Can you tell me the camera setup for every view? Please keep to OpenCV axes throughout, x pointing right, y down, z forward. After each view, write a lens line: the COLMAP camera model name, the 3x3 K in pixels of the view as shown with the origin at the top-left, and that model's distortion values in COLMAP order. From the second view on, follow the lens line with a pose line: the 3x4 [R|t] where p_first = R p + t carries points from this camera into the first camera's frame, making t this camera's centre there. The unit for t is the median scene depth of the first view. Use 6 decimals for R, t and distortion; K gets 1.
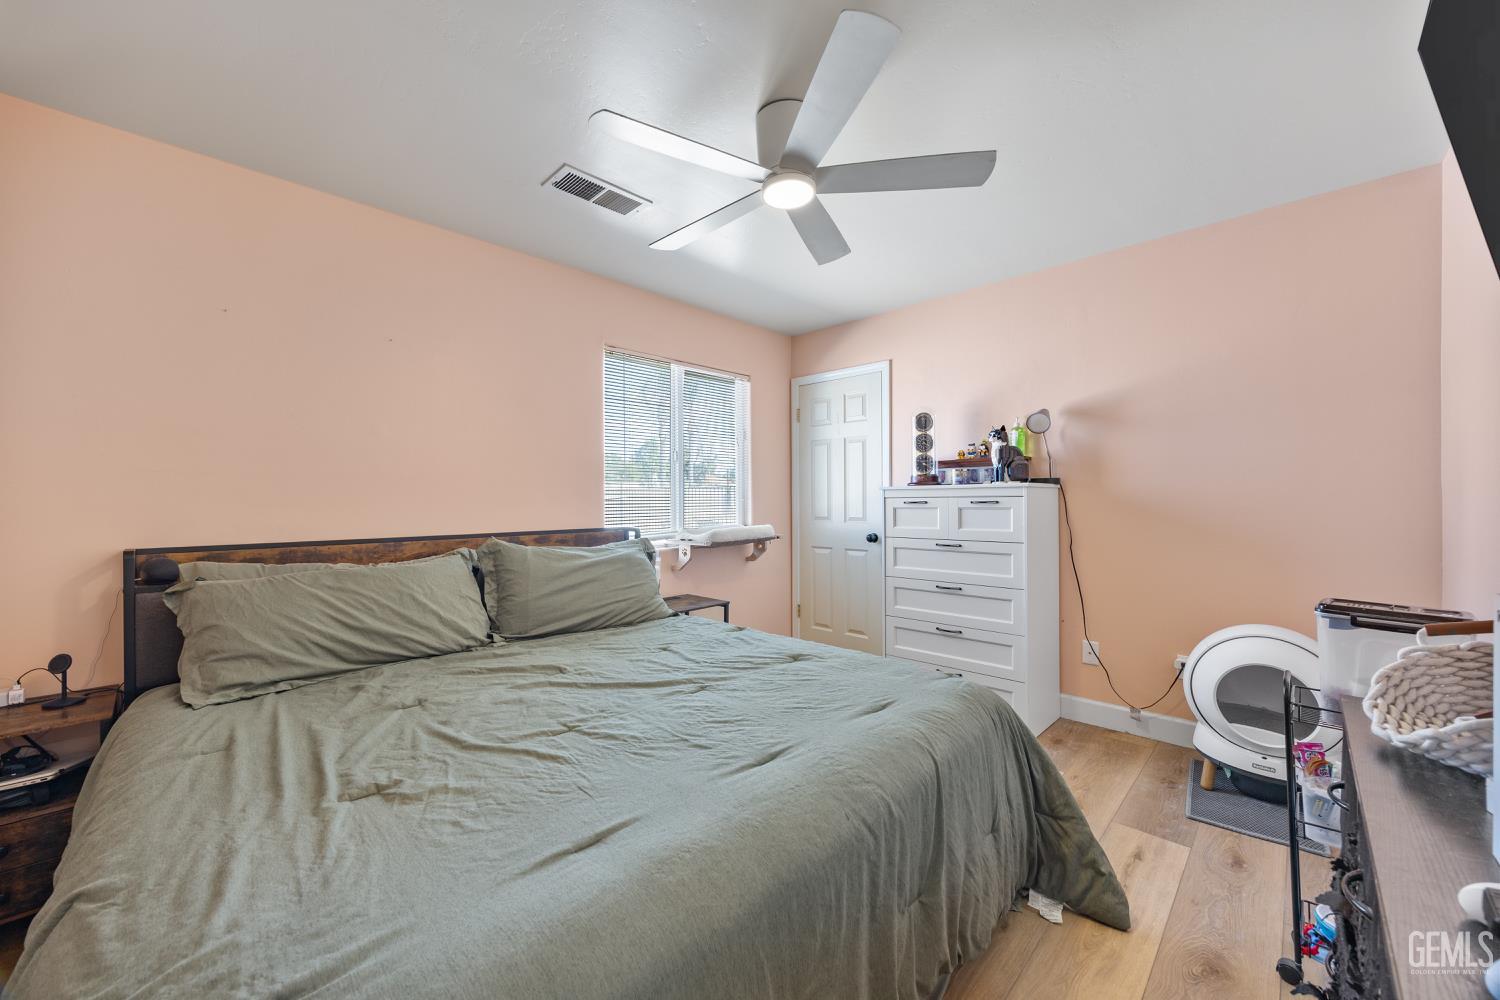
lens RADIAL K [[572.4, 0, 750.9], [0, 572.4, 497.4], [0, 0, 1]] dist [0.000308, -0.000030]
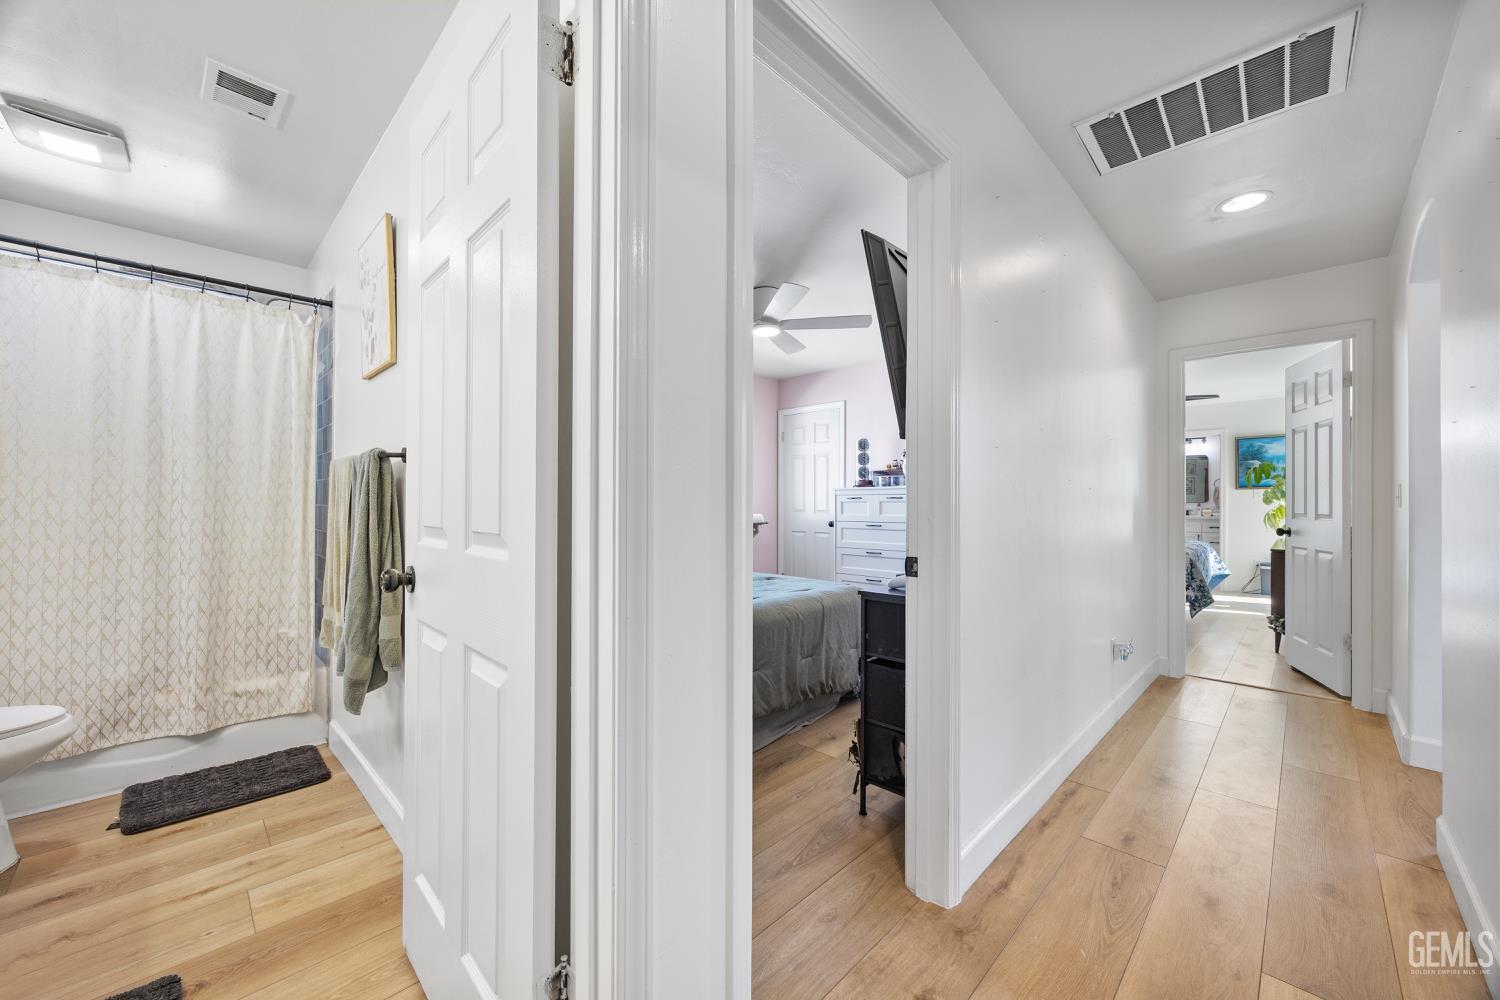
lens RADIAL K [[572.4, 0, 742.5], [0, 572.4, 498.3], [0, 0, 1]] dist [0.000308, -0.000030]
pose [[0.999792, 0.006971, -0.019168, 0.016196], [-0.007084, 0.999958, -0.005866, 0.018783], [0.019127, 0.006000, 0.999799, -0.500497]]
